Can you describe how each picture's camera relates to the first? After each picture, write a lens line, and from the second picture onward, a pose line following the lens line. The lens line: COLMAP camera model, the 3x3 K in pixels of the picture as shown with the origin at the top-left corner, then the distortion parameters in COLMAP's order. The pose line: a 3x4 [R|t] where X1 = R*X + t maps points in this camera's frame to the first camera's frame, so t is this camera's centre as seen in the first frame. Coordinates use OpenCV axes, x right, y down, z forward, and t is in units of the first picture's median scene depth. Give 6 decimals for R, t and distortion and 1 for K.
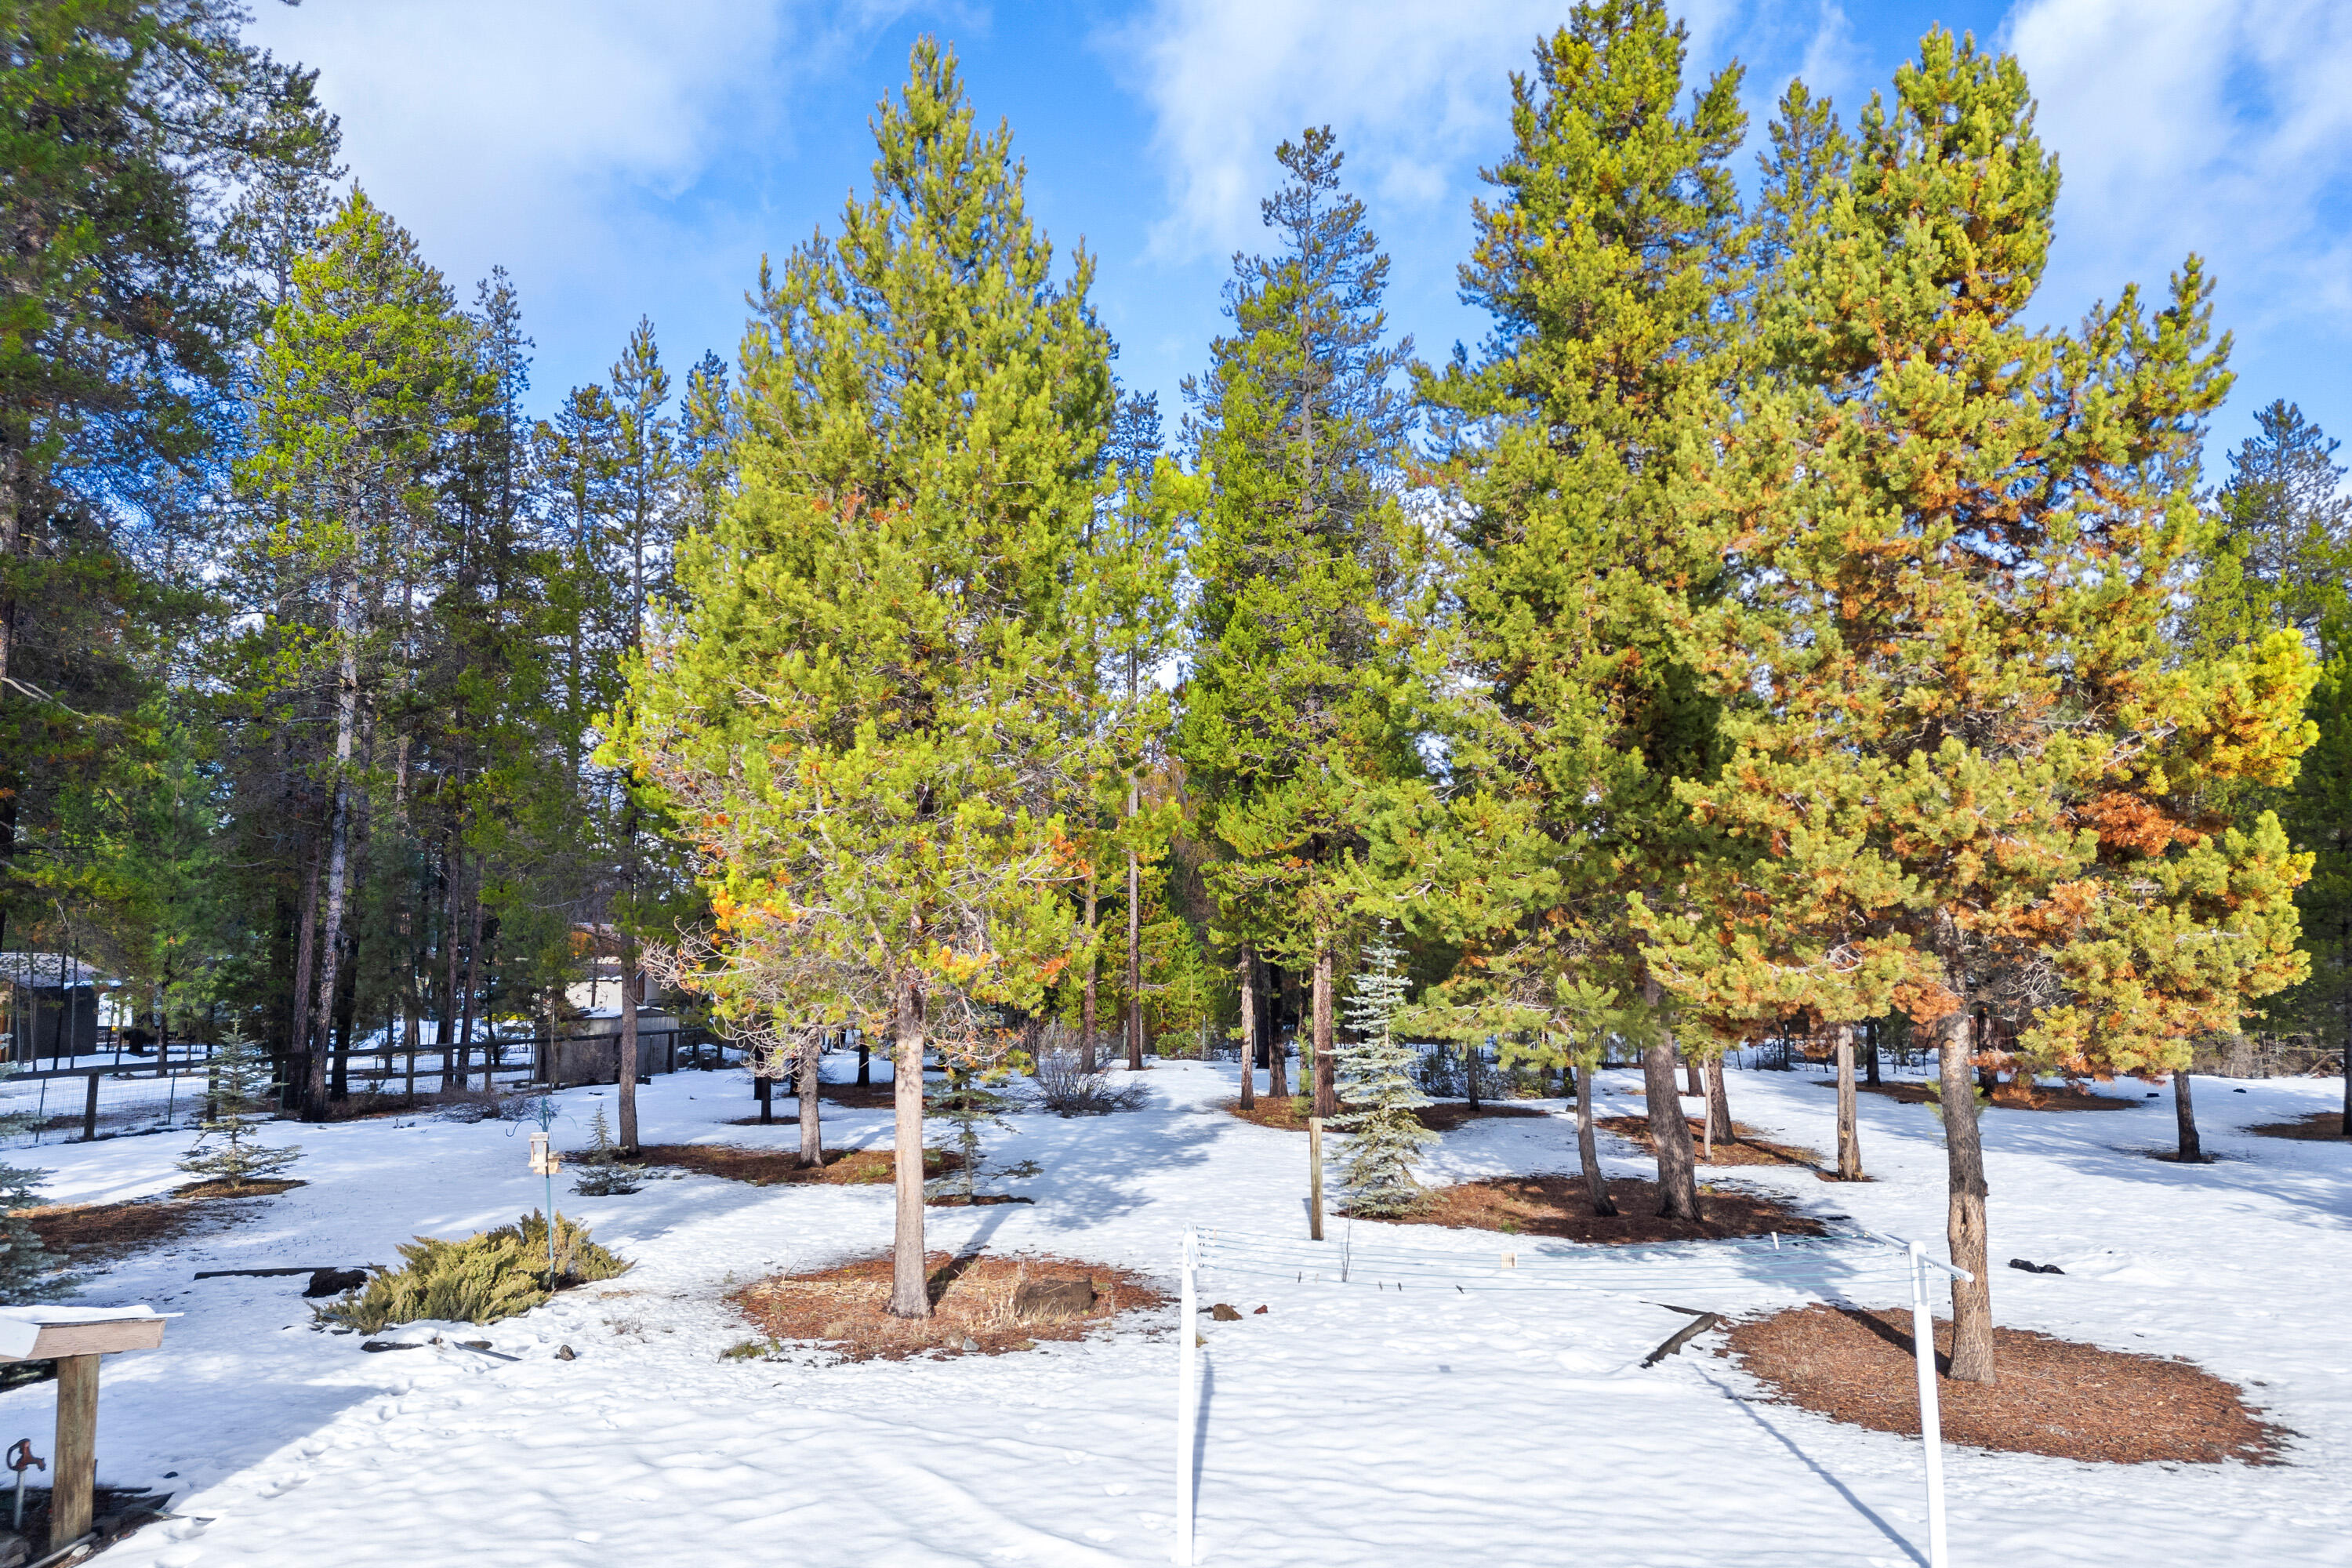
lens RADIAL K [[1599.3, 0, 1180.5], [0, 1599.3, 818.9], [0, 0, 1]] dist [0.085370, -0.116633]
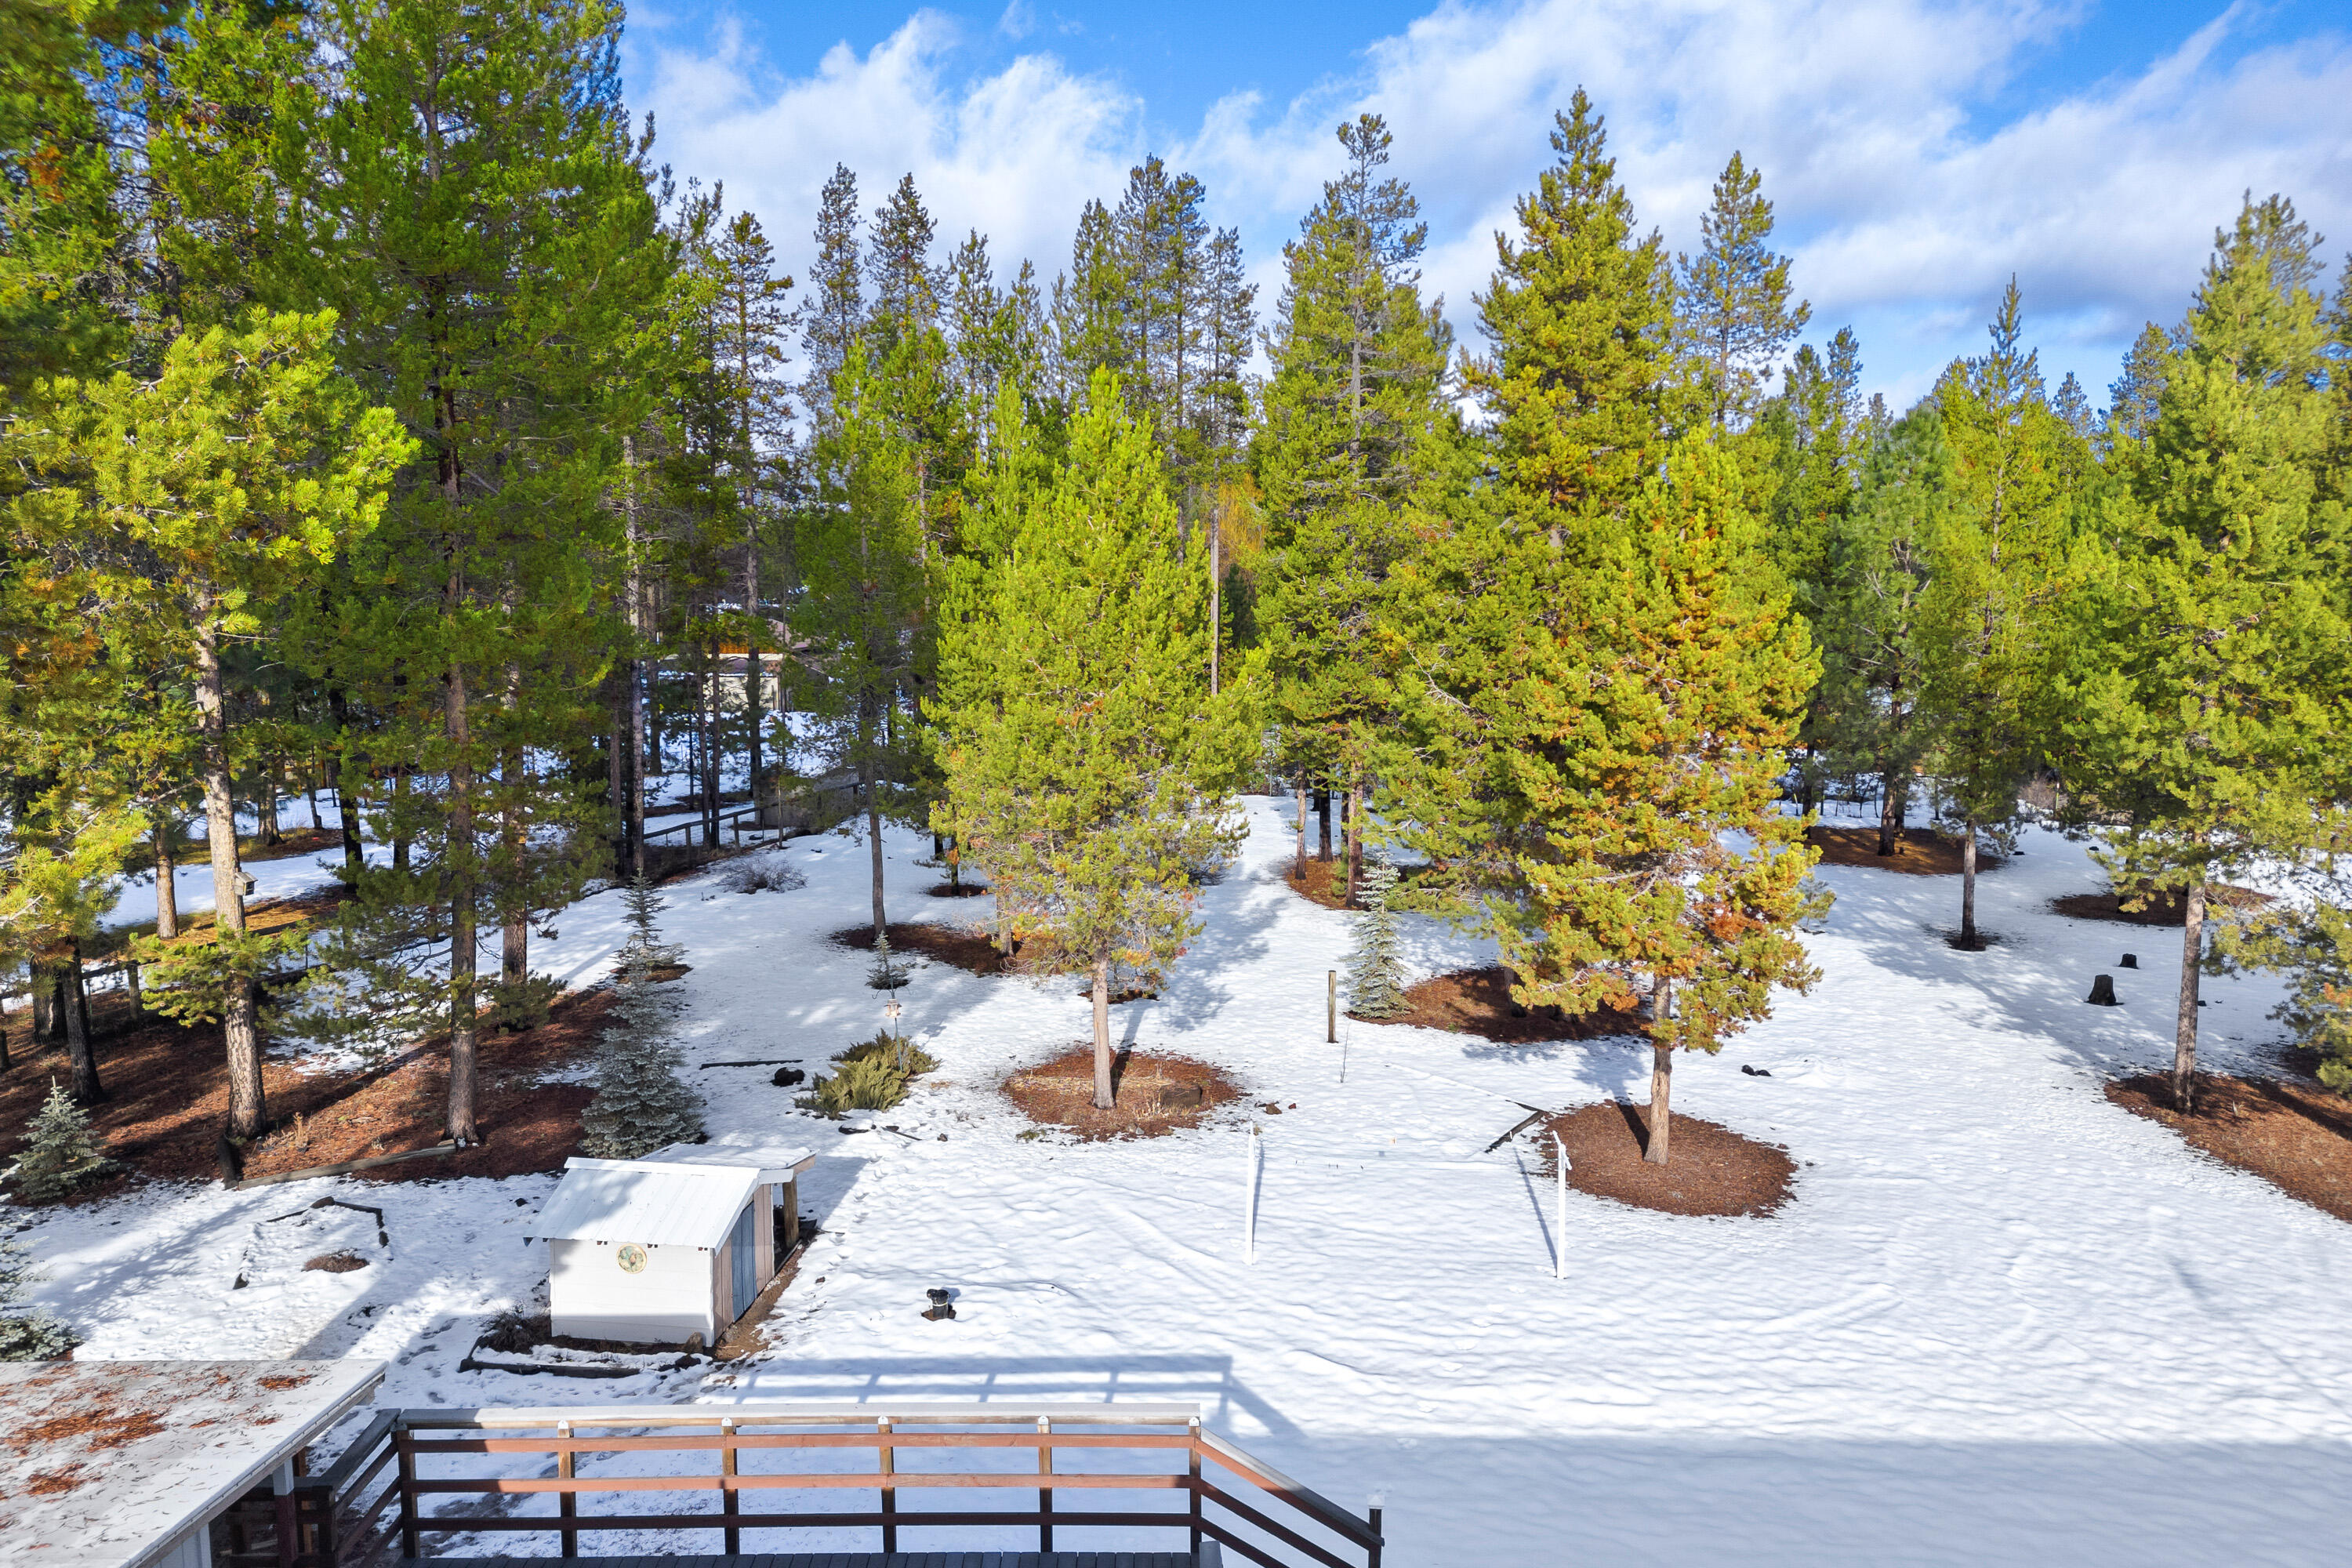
lens RADIAL K [[1614.7, 0, 1176.0], [0, 1614.7, 784.0], [0, 0, 1]] dist [0.094966, -0.127287]
pose [[0.998845, 0.010346, -0.046917, 0.000175], [0.000492, 0.974282, 0.225332, -0.356484], [0.048042, -0.225095, 0.973152, -0.548920]]
